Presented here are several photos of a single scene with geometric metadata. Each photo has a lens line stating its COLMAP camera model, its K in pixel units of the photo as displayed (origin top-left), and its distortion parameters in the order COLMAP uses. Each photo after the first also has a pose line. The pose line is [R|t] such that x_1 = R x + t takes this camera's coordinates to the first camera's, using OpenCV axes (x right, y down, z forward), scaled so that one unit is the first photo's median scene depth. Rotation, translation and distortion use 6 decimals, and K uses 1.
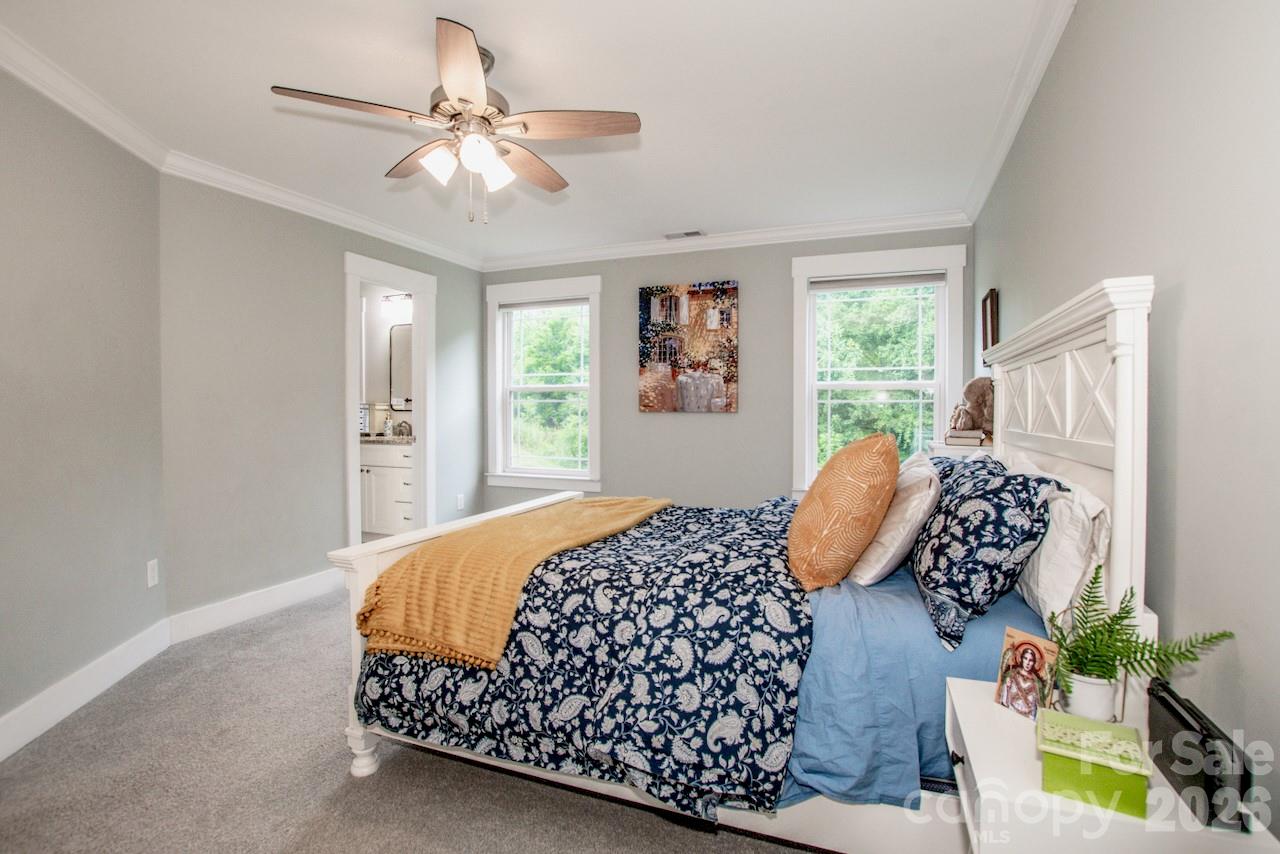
lens RADIAL K [[596.3, 0, 625.0], [0, 596.3, 427.5], [0, 0, 1]] dist [-0.035791, 0.000881]
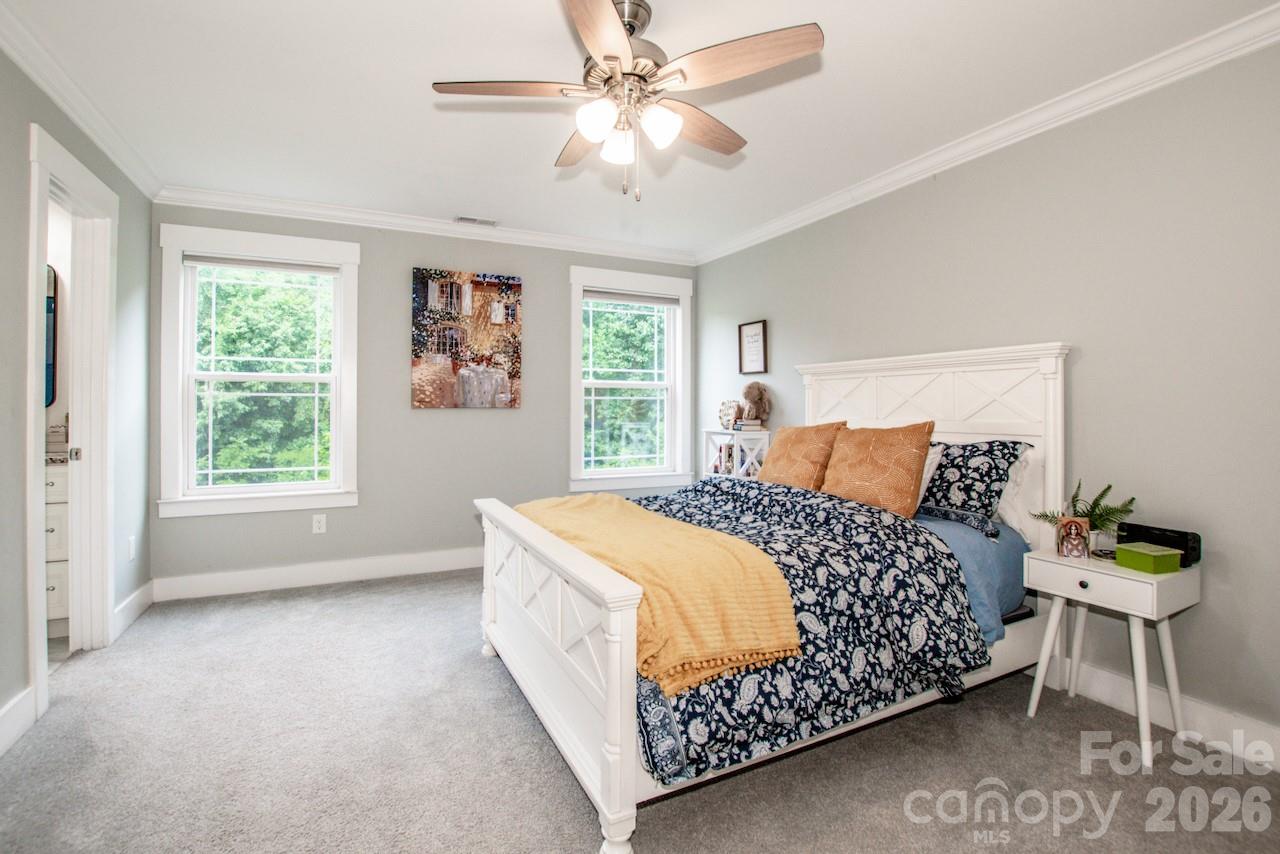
lens RADIAL K [[595.9, 0, 641.4], [0, 595.9, 403.8], [0, 0, 1]] dist [-0.031774, 0.000518]
pose [[0.664649, 0.000732, 0.747156, -1.174721], [0.023903, 0.999467, -0.022243, -0.015731], [-0.746774, 0.032643, 0.664277, 0.498131]]
